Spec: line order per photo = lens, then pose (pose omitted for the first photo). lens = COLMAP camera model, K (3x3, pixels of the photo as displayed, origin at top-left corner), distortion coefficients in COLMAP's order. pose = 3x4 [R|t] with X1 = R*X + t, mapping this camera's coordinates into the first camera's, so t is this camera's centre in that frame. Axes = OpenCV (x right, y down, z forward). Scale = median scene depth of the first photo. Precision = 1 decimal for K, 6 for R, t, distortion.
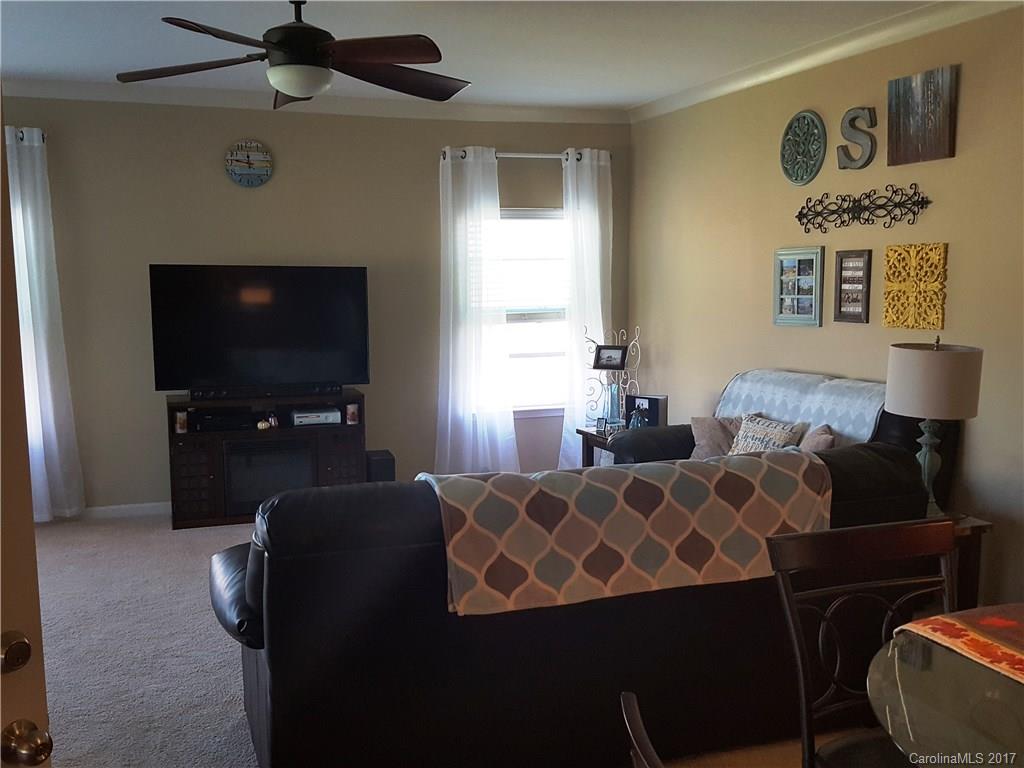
lens RADIAL K [[995.2, 0, 510.3], [0, 995.2, 401.4], [0, 0, 1]] dist [0.195537, -0.481189]
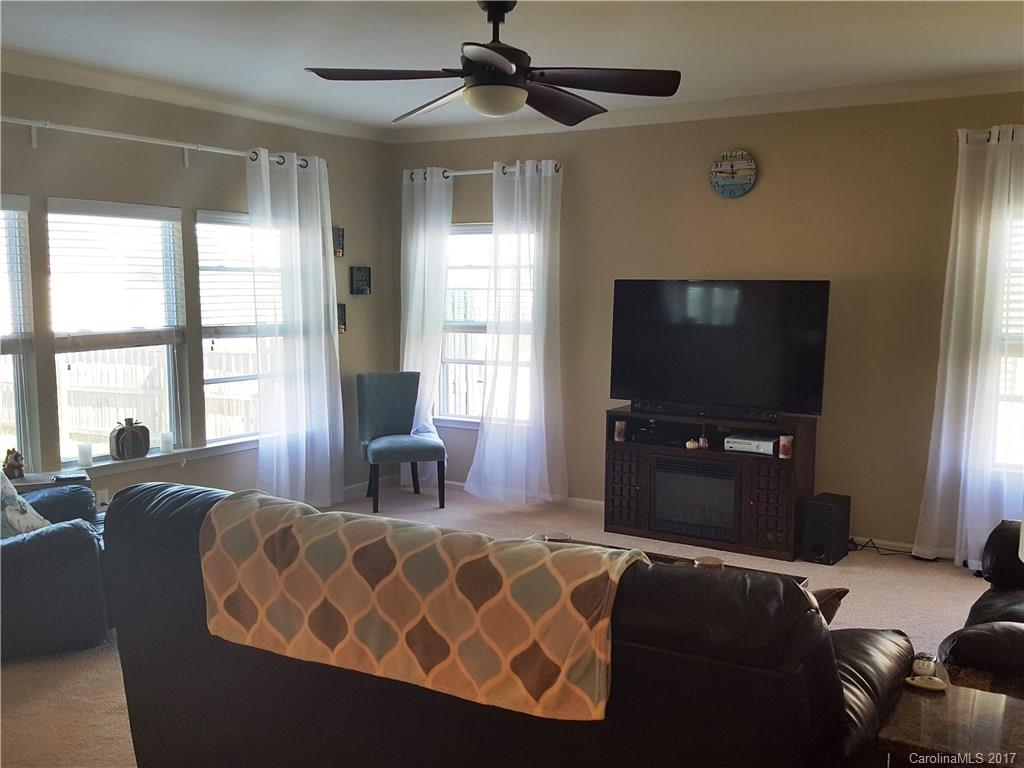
lens RADIAL K [[995.2, 0, 510.3], [0, 995.2, 401.4], [0, 0, 1]] dist [0.195537, -0.481189]
pose [[0.610935, 0.098278, -0.785557, 0.405841], [-0.105662, 0.993510, 0.042121, -0.040586], [0.784598, 0.057270, 0.617354, 0.269534]]
